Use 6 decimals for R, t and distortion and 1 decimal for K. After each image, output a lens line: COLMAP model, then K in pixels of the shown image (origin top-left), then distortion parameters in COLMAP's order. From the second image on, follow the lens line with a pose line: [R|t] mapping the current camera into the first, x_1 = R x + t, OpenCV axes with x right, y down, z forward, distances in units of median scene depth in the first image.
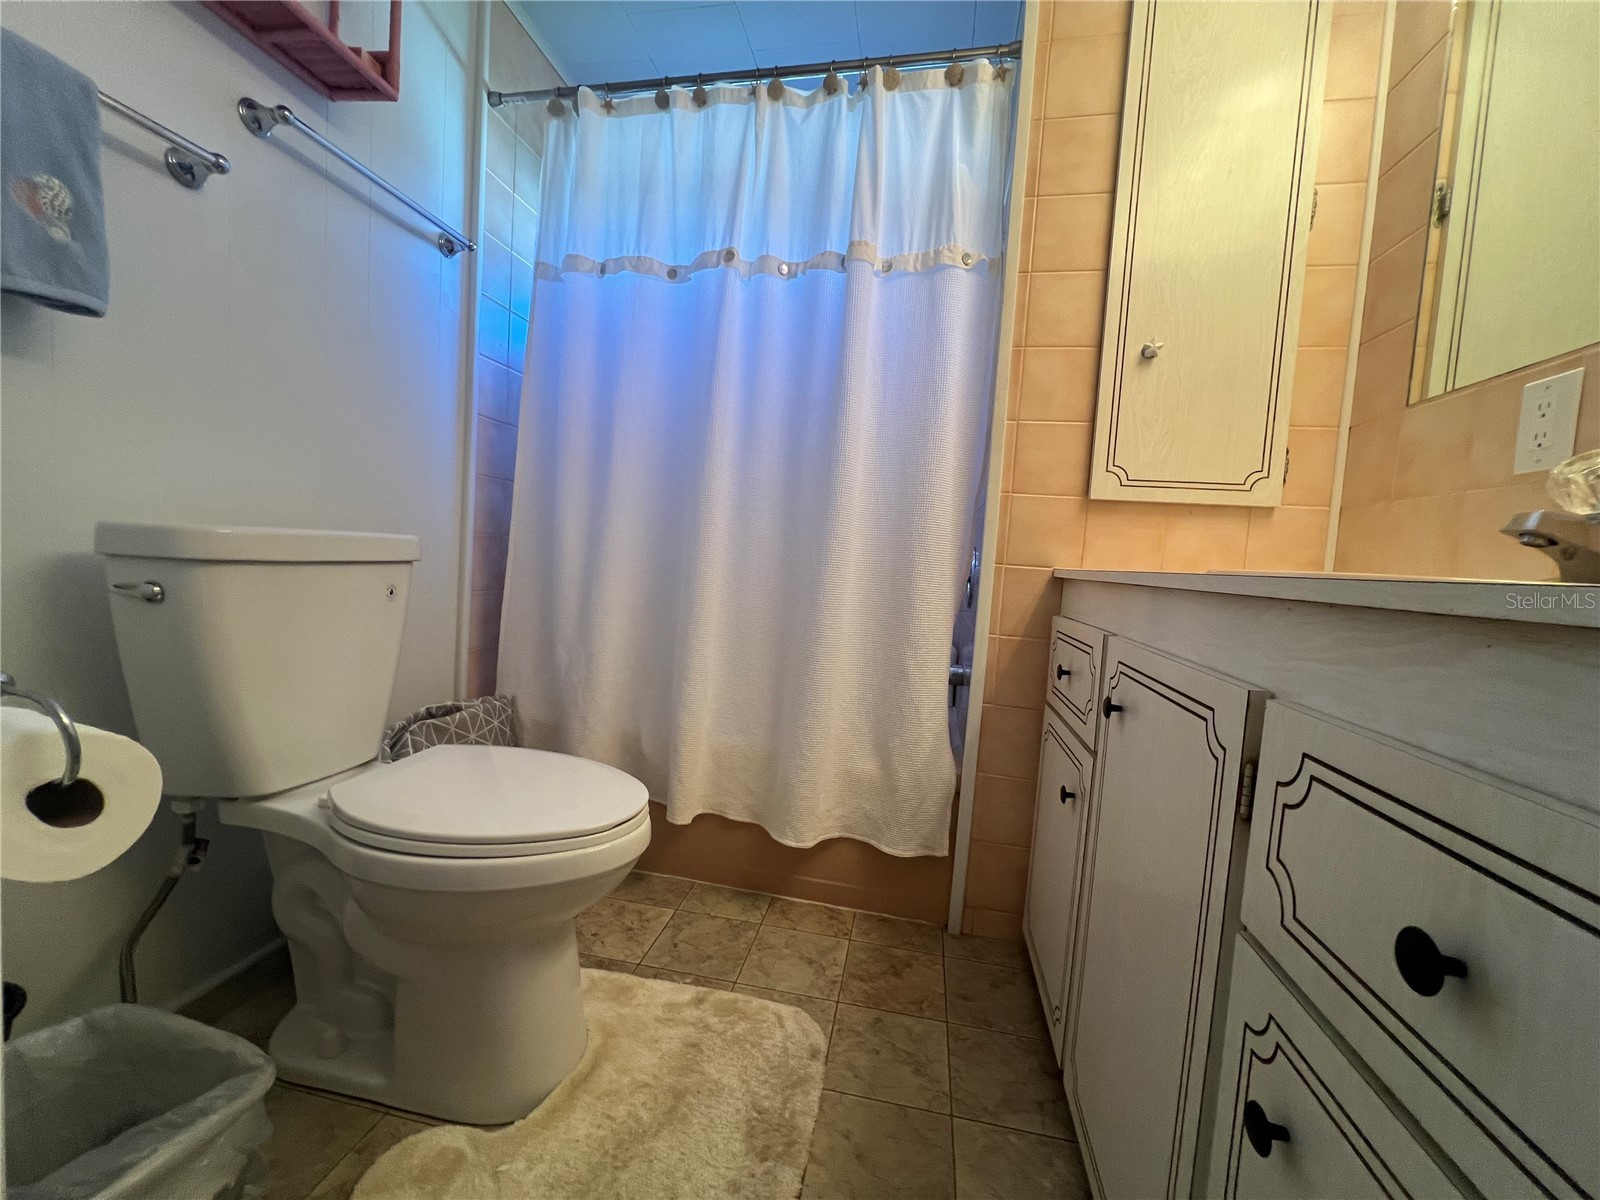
lens RADIAL K [[643.2, 0, 800.6], [0, 643.2, 594.7], [0, 0, 1]] dist [-0.001223, 0.000502]
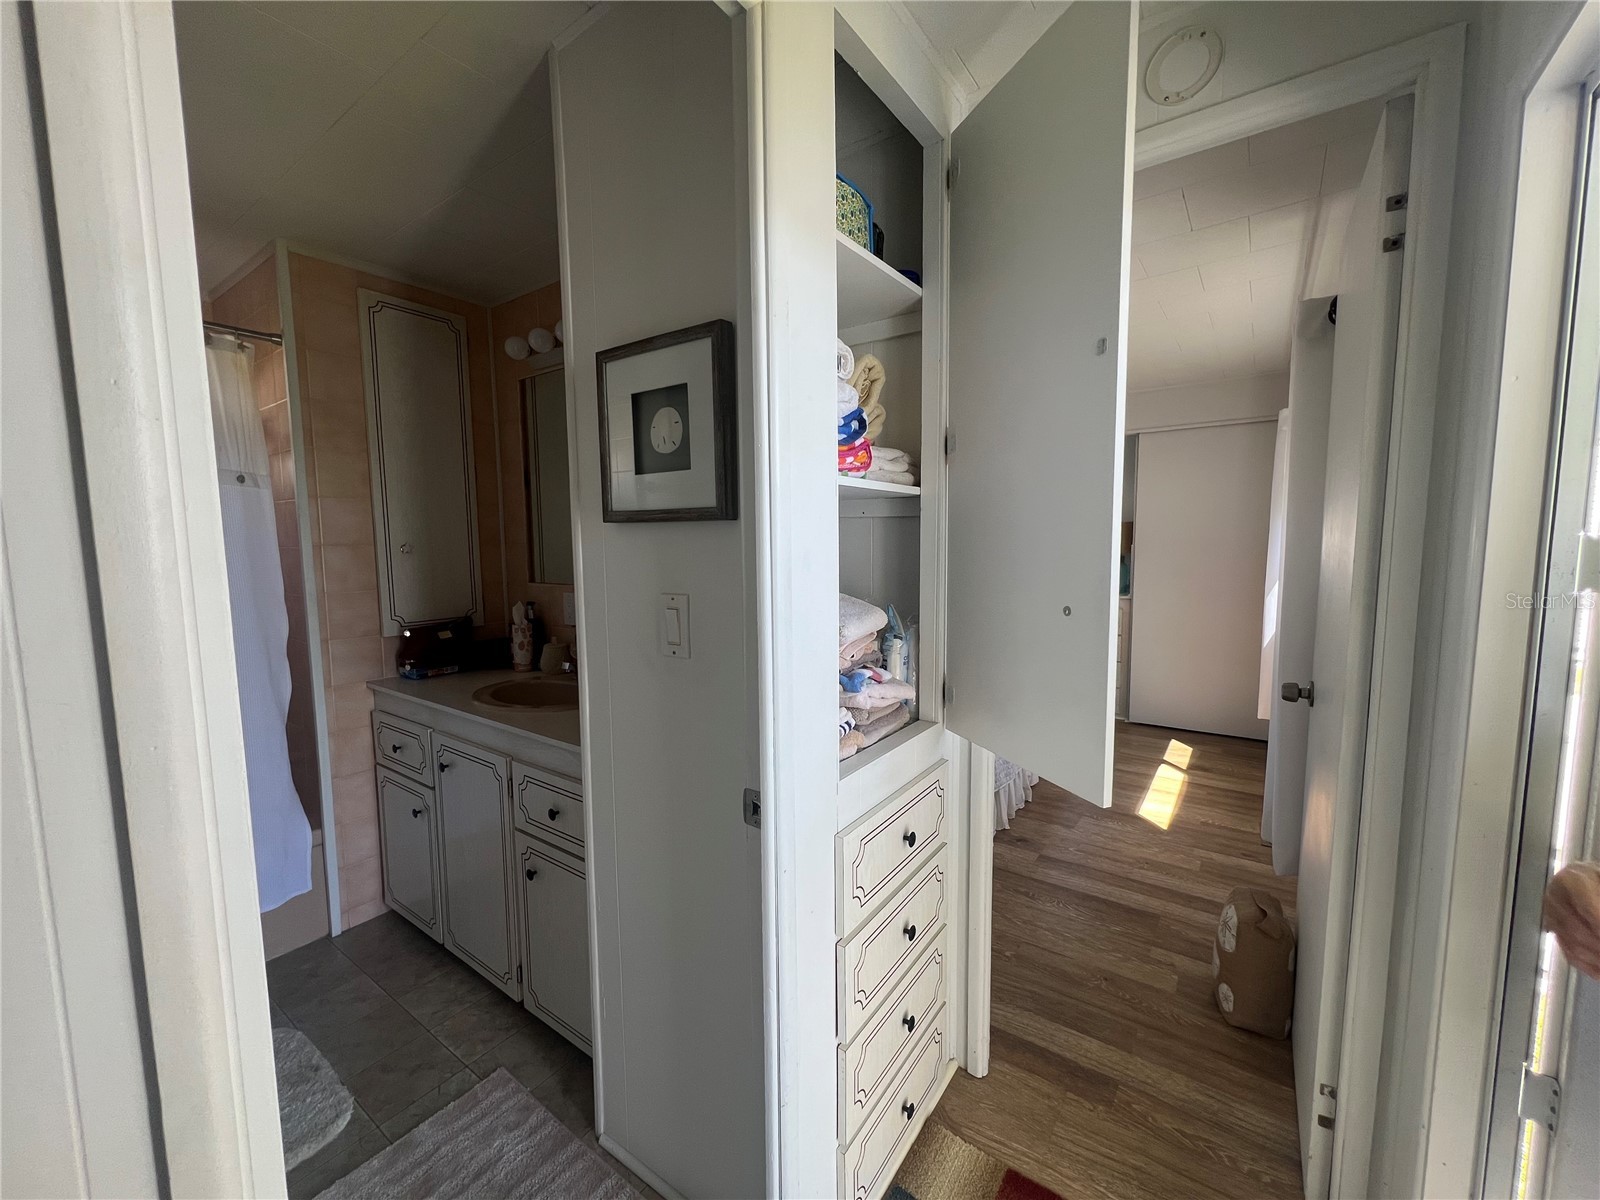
lens RADIAL K [[633.5, 0, 796.2], [0, 633.5, 599.8], [0, 0, 1]] dist [-0.002419, -0.000111]
pose [[0.419071, -0.157932, 0.894112, -1.509940], [0.096622, 0.986921, 0.129038, -0.970732], [-0.902797, 0.032315, 0.428850, -1.830012]]
